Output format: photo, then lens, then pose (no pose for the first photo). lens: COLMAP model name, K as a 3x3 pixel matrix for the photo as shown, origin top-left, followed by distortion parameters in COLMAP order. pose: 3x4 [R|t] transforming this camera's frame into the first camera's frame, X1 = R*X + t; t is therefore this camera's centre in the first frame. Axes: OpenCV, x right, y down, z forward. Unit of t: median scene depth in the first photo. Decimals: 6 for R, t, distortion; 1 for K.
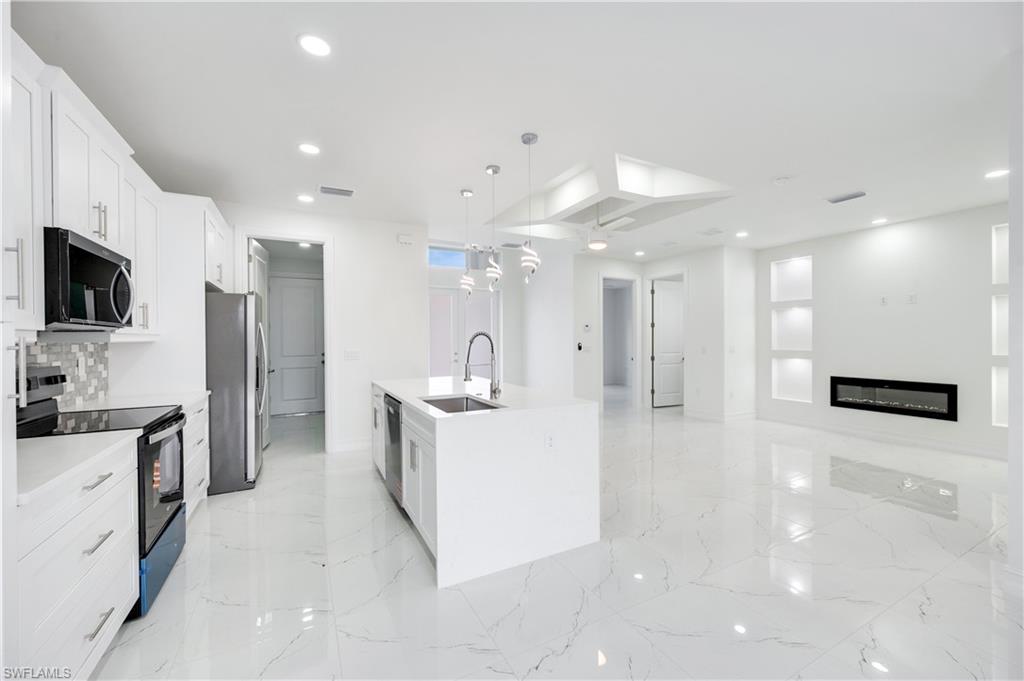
lens RADIAL K [[402.9, 0, 508.4], [0, 402.9, 342.4], [0, 0, 1]] dist [-0.009717, -0.000481]
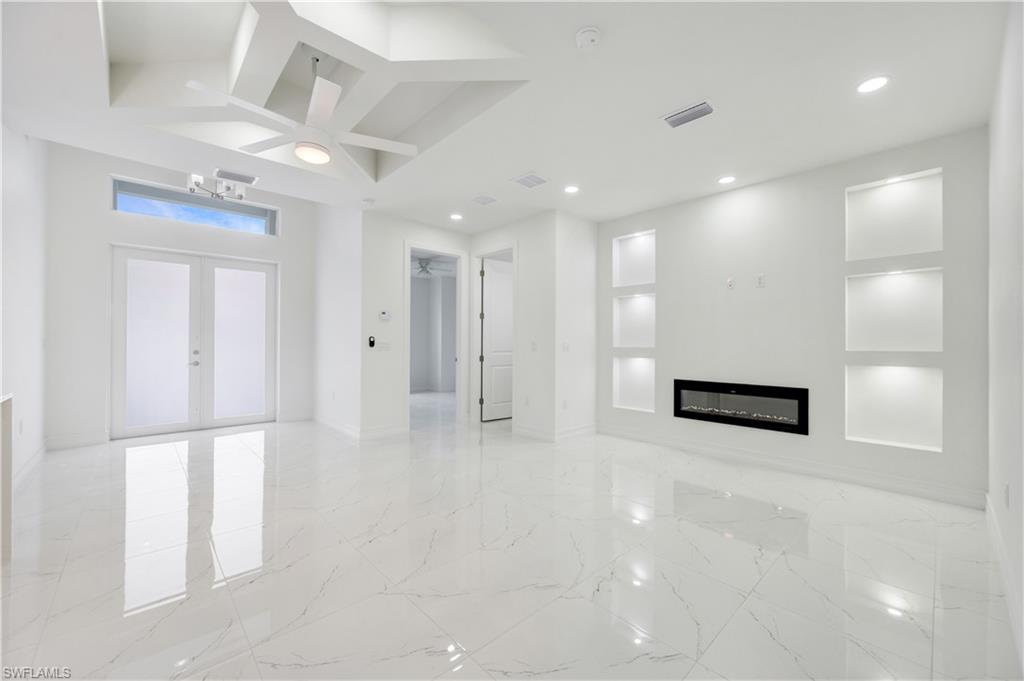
lens RADIAL K [[402.9, 0, 514.0], [0, 402.9, 341.4], [0, 0, 1]] dist [-0.009717, -0.000481]
pose [[0.961234, 0.008868, 0.275592, 0.250998], [-0.006327, 0.999929, -0.010108, 0.017130], [-0.275662, 0.007973, 0.961222, 0.287416]]
